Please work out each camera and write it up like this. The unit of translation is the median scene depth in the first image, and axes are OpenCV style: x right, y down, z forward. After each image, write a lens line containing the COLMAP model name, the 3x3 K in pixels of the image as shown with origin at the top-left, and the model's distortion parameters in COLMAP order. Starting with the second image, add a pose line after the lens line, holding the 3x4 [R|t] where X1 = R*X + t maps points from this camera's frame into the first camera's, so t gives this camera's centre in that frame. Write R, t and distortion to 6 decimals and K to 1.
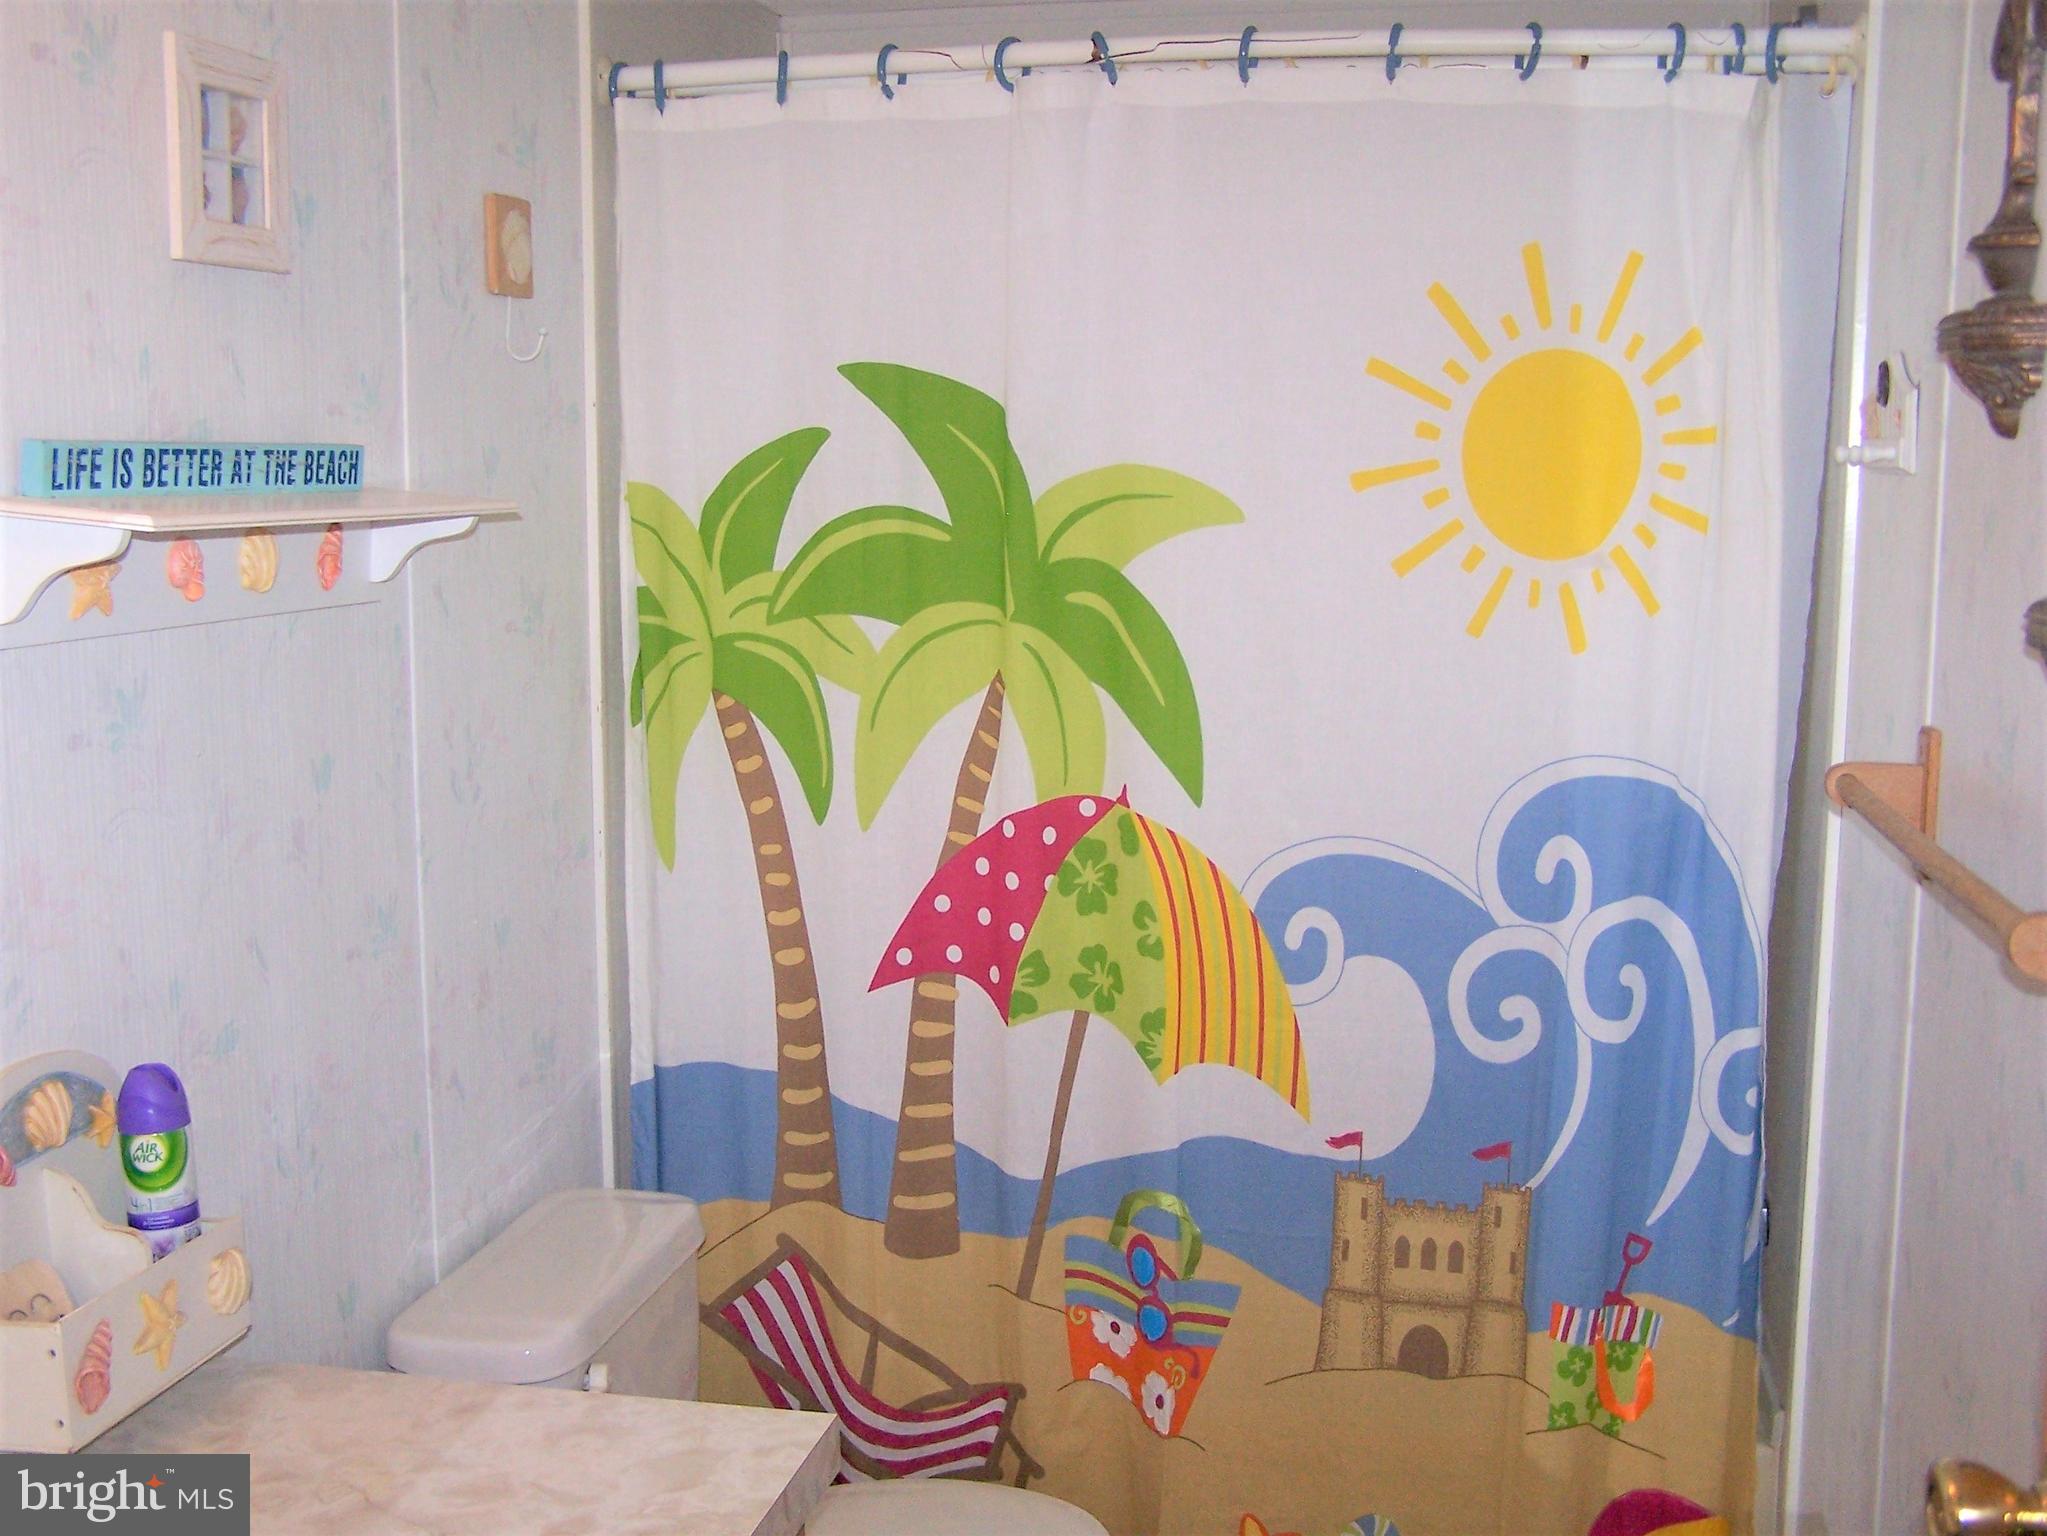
lens RADIAL K [[2355.4, 0, 1023.8], [0, 2355.4, 770.2], [0, 0, 1]] dist [-0.103044, 0.000000]
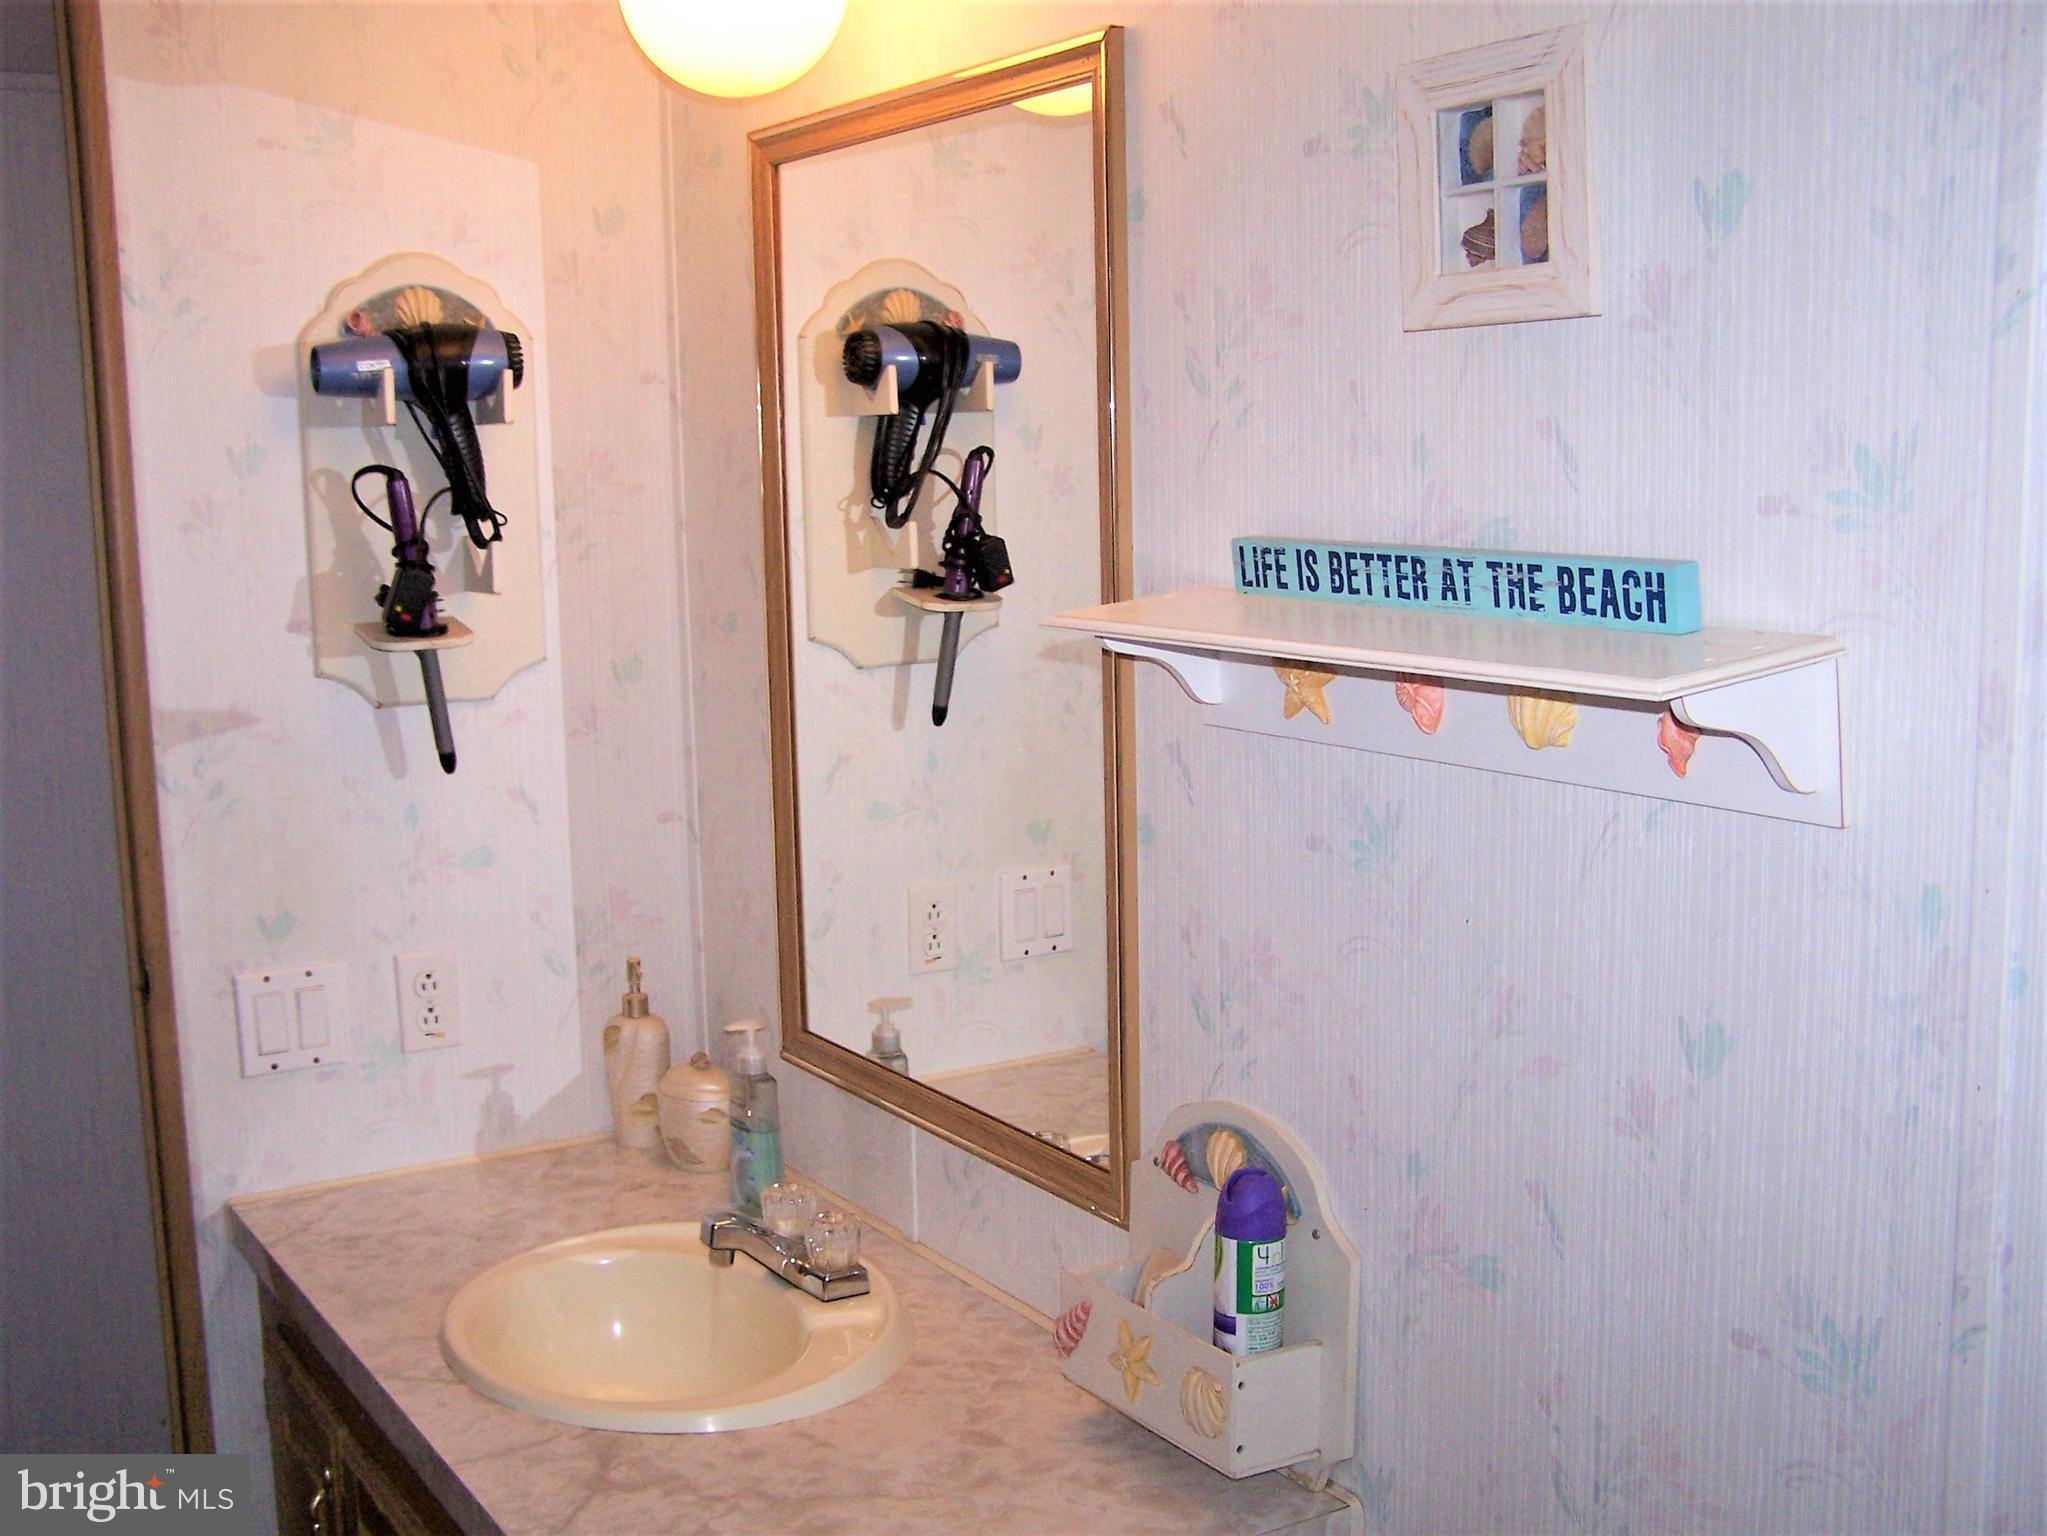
lens RADIAL K [[2355.4, 0, 1024.4], [0, 2355.4, 768.4], [0, 0, 1]] dist [-0.103044, 0.000000]
pose [[-0.743718, 0.111748, -0.659087, 0.315240], [-0.062861, 0.969870, 0.235374, -0.252380], [0.665531, 0.216483, -0.714285, 1.516290]]
